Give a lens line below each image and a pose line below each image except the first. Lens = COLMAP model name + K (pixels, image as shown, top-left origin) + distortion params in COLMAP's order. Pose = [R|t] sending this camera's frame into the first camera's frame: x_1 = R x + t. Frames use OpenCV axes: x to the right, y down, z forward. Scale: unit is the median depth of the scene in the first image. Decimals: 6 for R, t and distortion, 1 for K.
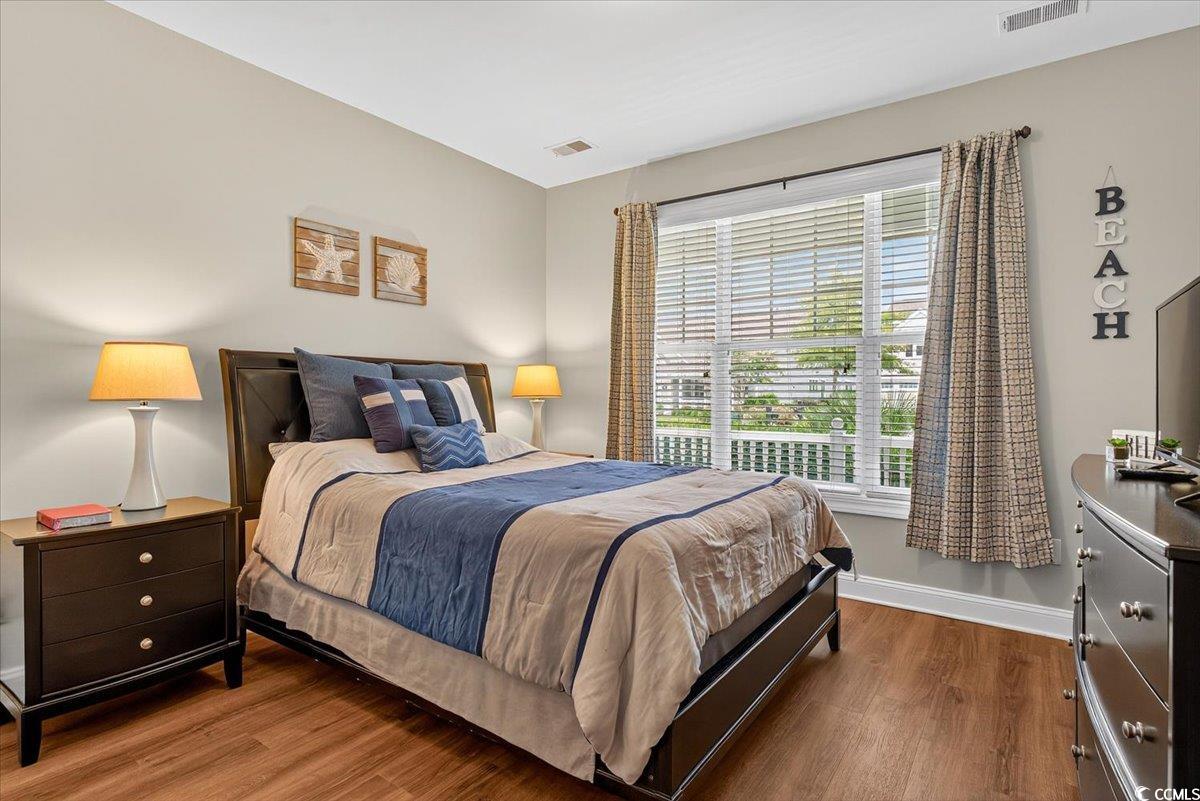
lens RADIAL K [[575.9, 0, 600.9], [0, 575.9, 394.4], [0, 0, 1]] dist [-0.010303, 0.000475]
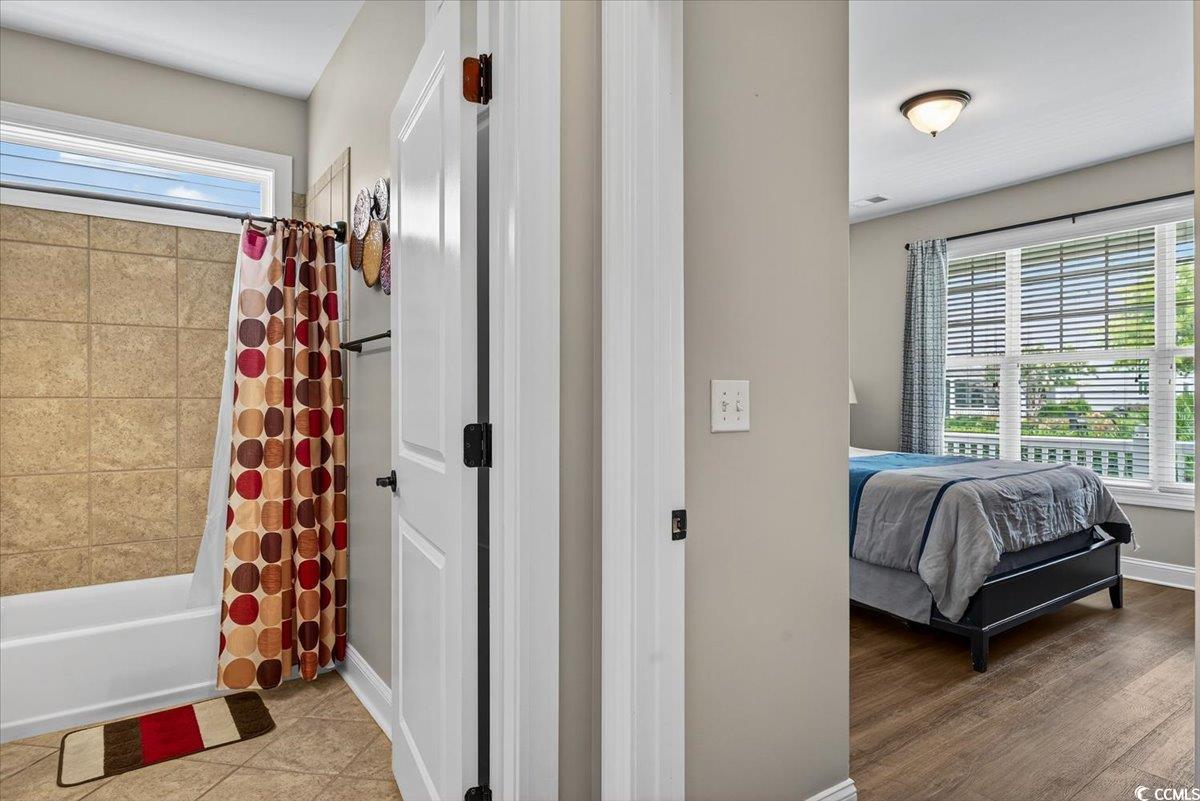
lens RADIAL K [[677.6, 0, 591.2], [0, 677.6, 402.6], [0, 0, 1]] dist [-0.002336, -0.000499]
pose [[0.941109, -0.003146, -0.338089, -0.218978], [0.003315, 0.999995, -0.000077, -0.002131], [0.338088, -0.001049, 0.941114, -0.994485]]
